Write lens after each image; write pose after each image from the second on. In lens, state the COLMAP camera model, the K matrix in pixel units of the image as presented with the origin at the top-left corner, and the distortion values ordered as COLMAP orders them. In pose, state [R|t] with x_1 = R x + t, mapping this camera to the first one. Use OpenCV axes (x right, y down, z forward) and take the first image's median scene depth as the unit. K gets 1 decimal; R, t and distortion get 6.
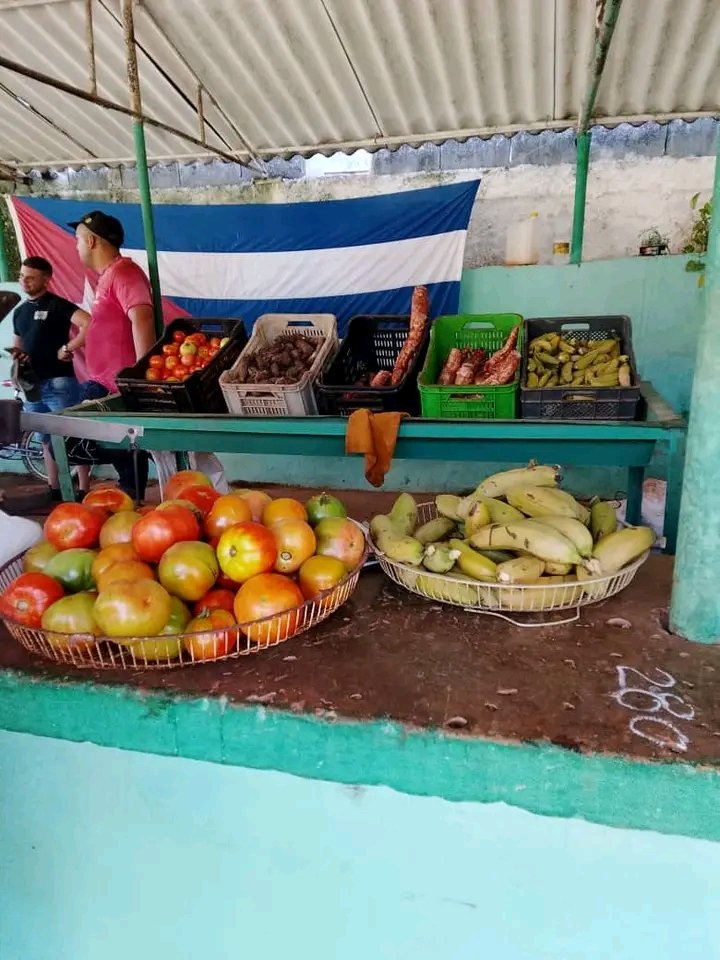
lens RADIAL K [[684.6, 0, 360.0], [0, 684.6, 480.0], [0, 0, 1]] dist [0.034165, -0.060966]
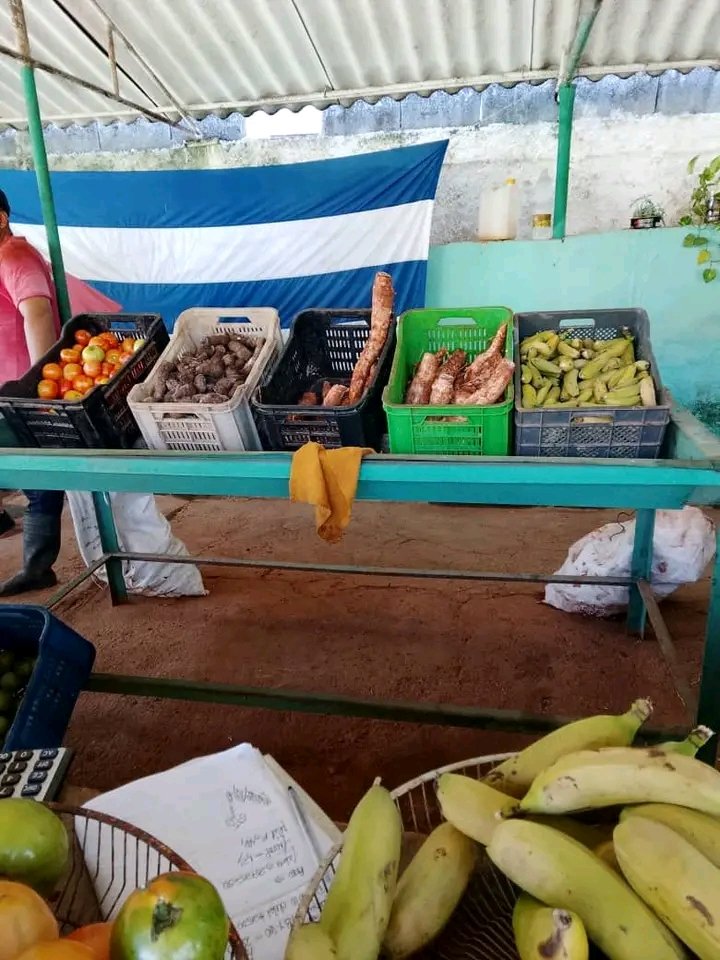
lens RADIAL K [[684.6, 0, 360.0], [0, 684.6, 480.0], [0, 0, 1]] dist [0.034165, -0.060966]
pose [[0.998304, -0.026649, 0.051756, 0.009732], [0.024609, 0.998910, 0.039674, -0.051824], [-0.052757, -0.038333, 0.997871, 0.138028]]
